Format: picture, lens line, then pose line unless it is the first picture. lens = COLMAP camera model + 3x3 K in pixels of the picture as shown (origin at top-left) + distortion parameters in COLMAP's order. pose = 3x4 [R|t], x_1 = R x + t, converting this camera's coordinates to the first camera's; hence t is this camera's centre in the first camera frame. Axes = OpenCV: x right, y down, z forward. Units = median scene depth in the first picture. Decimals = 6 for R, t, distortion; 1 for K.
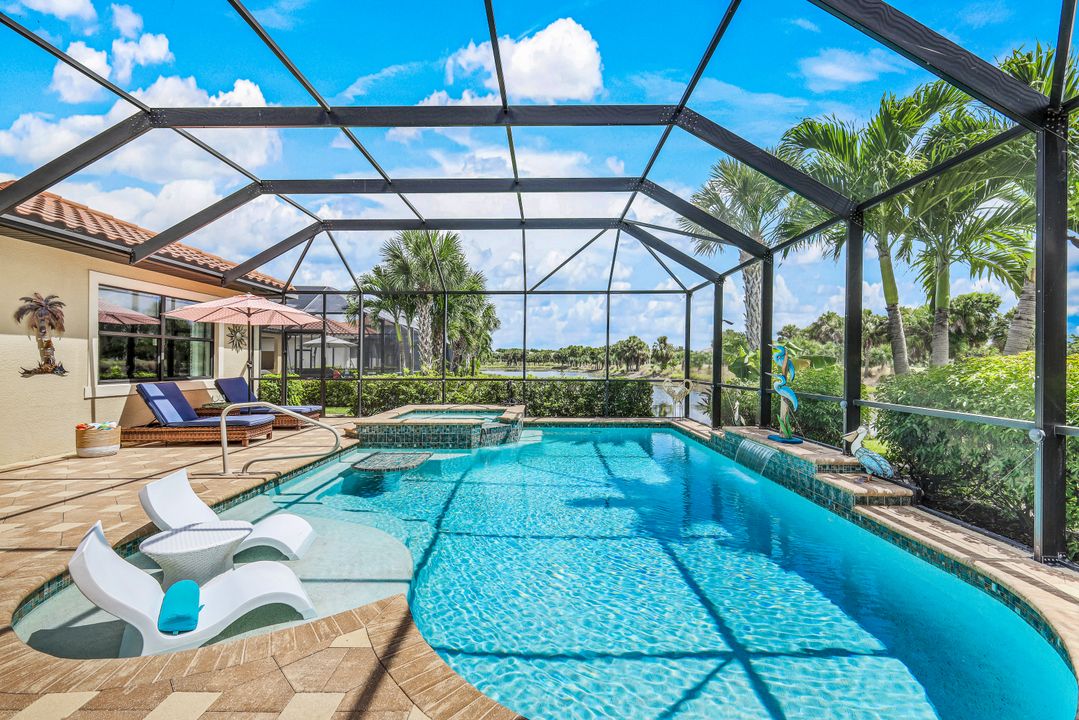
lens RADIAL K [[468.0, 0, 538.3], [0, 468.0, 363.8], [0, 0, 1]] dist [-0.001022, 0.000152]
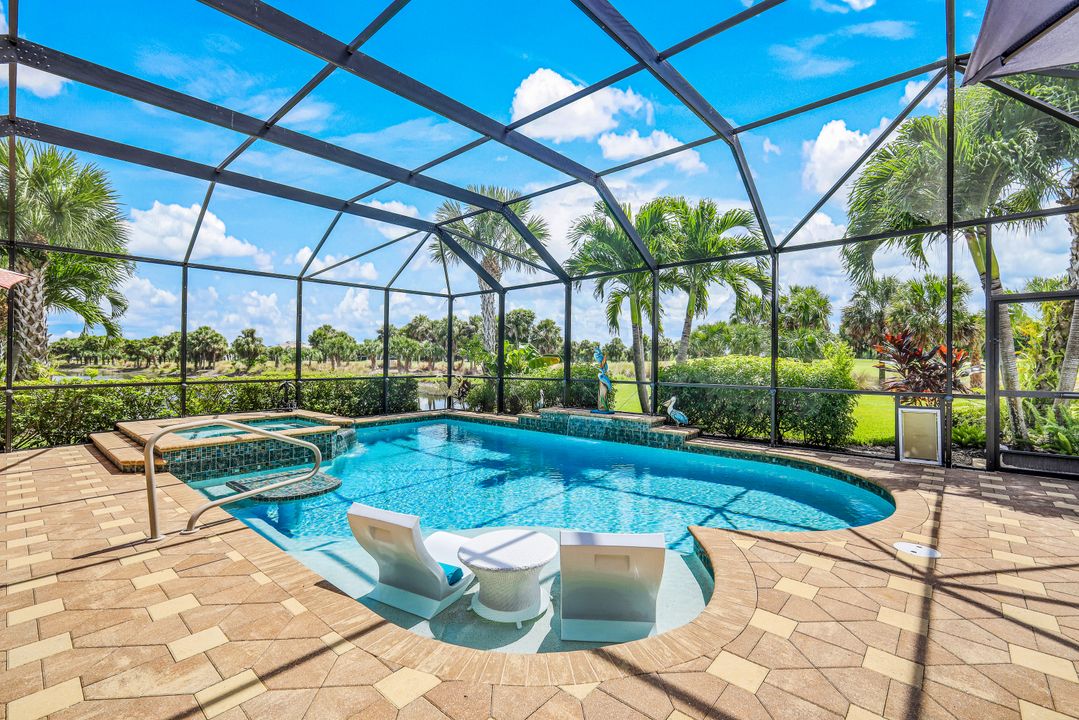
lens RADIAL K [[472.1, 0, 538.3], [0, 472.1, 357.6], [0, 0, 1]] dist [-0.001043, 0.000566]
pose [[0.655551, 0.001211, 0.755150, -0.547860], [0.002511, 0.999990, -0.003784, -0.002355], [-0.755147, 0.004377, 0.655541, 0.139057]]
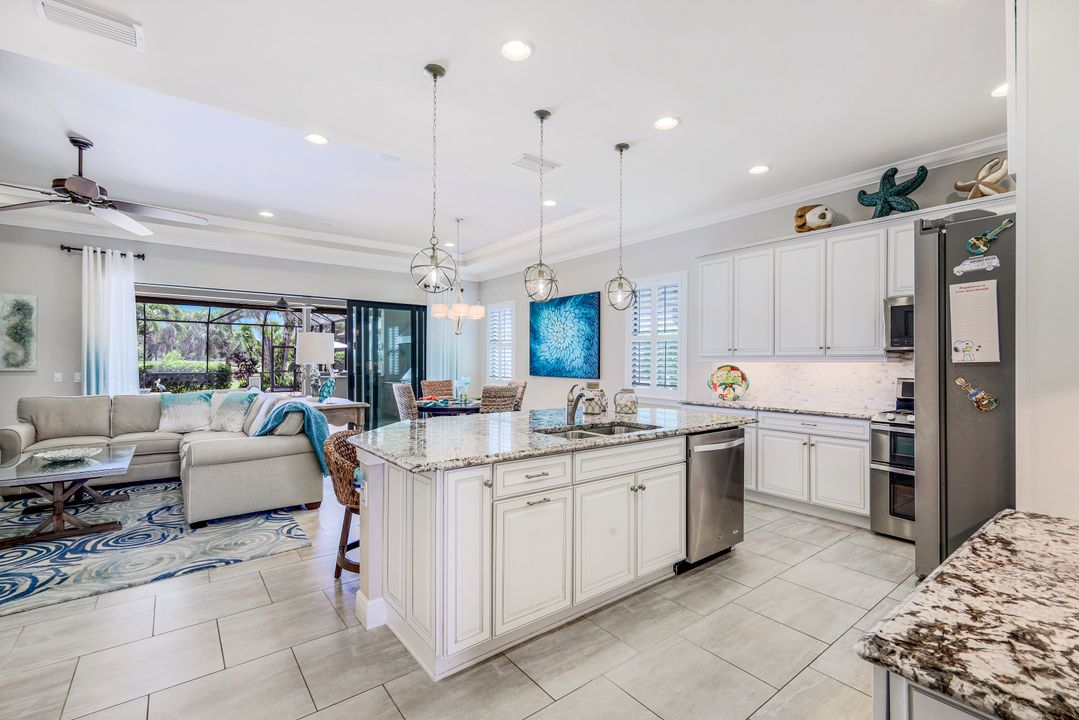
lens RADIAL K [[475.5, 0, 539.4], [0, 475.5, 358.5], [0, 0, 1]] dist [0.002207, -0.000169]
pose [[-0.619629, -0.001705, 0.784893, -2.553523], [-0.004740, 0.999988, -0.001570, -0.027043], [-0.784881, -0.004693, -0.619629, 0.562788]]
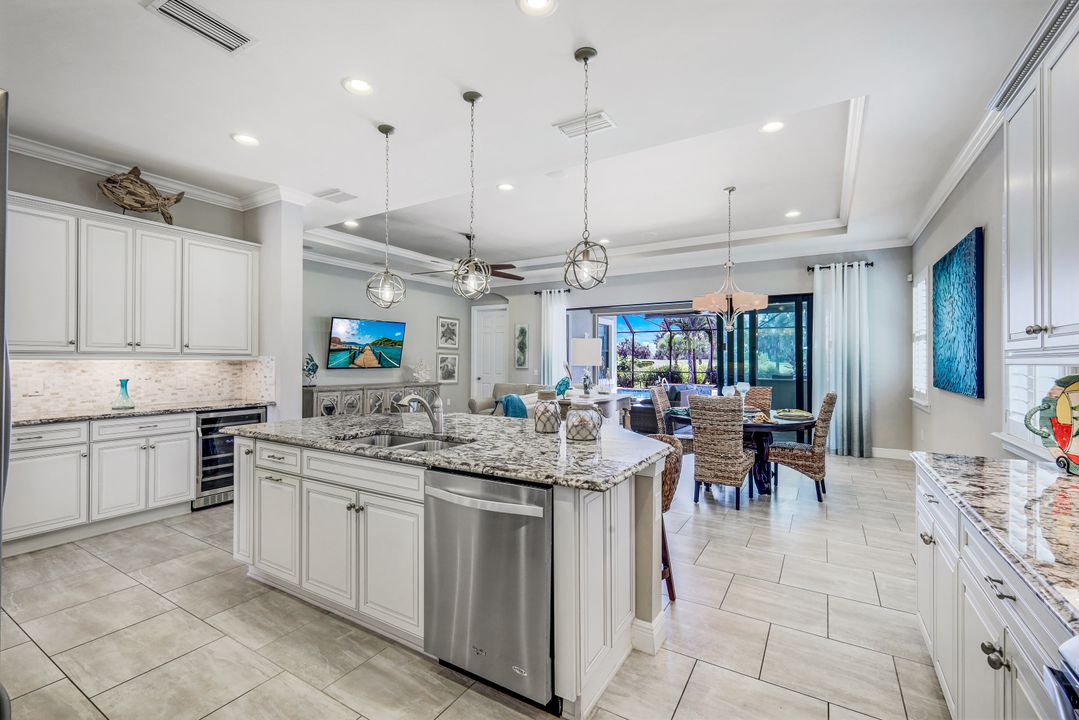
lens RADIAL K [[466.9, 0, 542.2], [0, 466.9, 359.2], [0, 0, 1]] dist [0.000639, 0.000104]
pose [[0.510550, -0.000471, 0.859848, -2.524063], [0.002431, 0.999997, -0.000896, -0.028080], [-0.859845, 0.002547, 0.510549, 0.073331]]
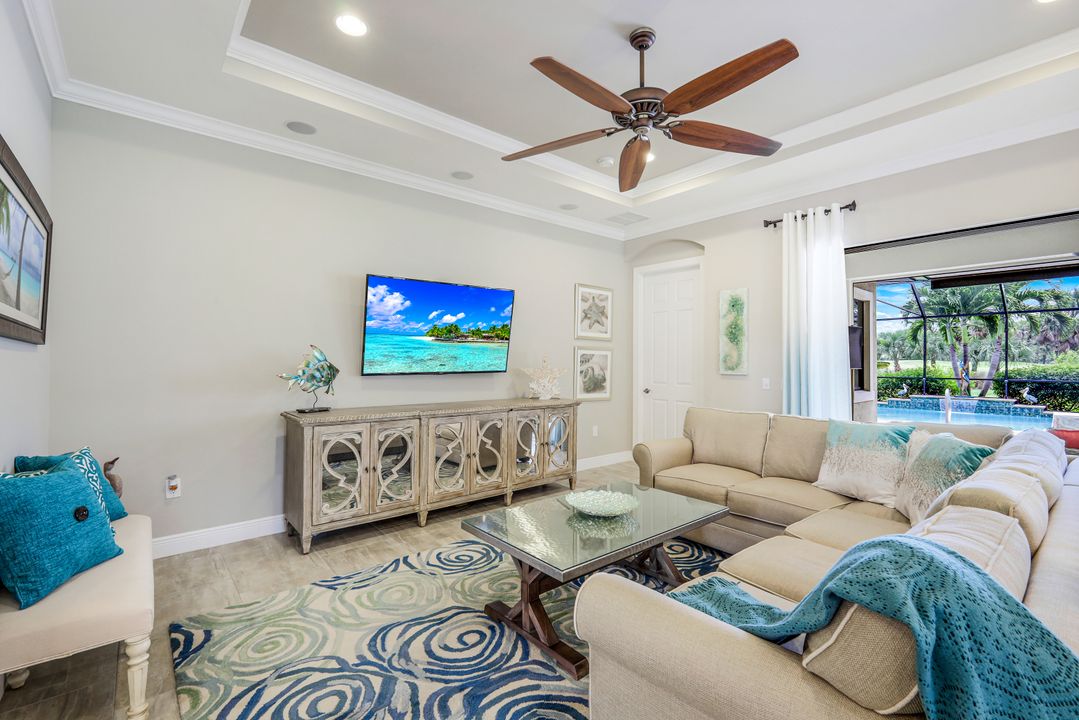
lens RADIAL K [[476.1, 0, 545.0], [0, 476.1, 357.8], [0, 0, 1]] dist [0.002292, 0.000363]
pose [[0.752776, 0.002537, 0.658271, -2.123074], [0.002815, 0.999971, -0.007072, -0.024802], [-0.658270, 0.007177, 0.752748, 0.420786]]
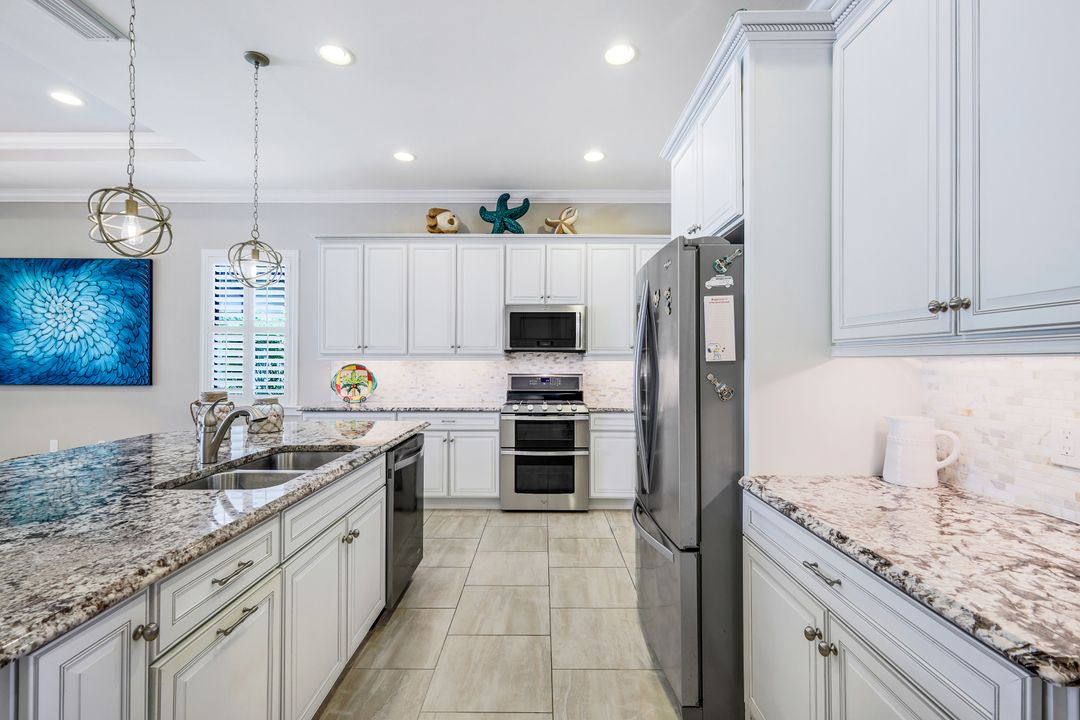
lens RADIAL K [[474.2, 0, 541.2], [0, 474.2, 358.4], [0, 0, 1]] dist [0.002481, 0.000519]
pose [[-0.999981, -0.005481, -0.002817, -2.434010], [-0.005474, 0.999982, -0.002379, -0.026925], [0.002830, -0.002363, -0.999993, 0.542168]]
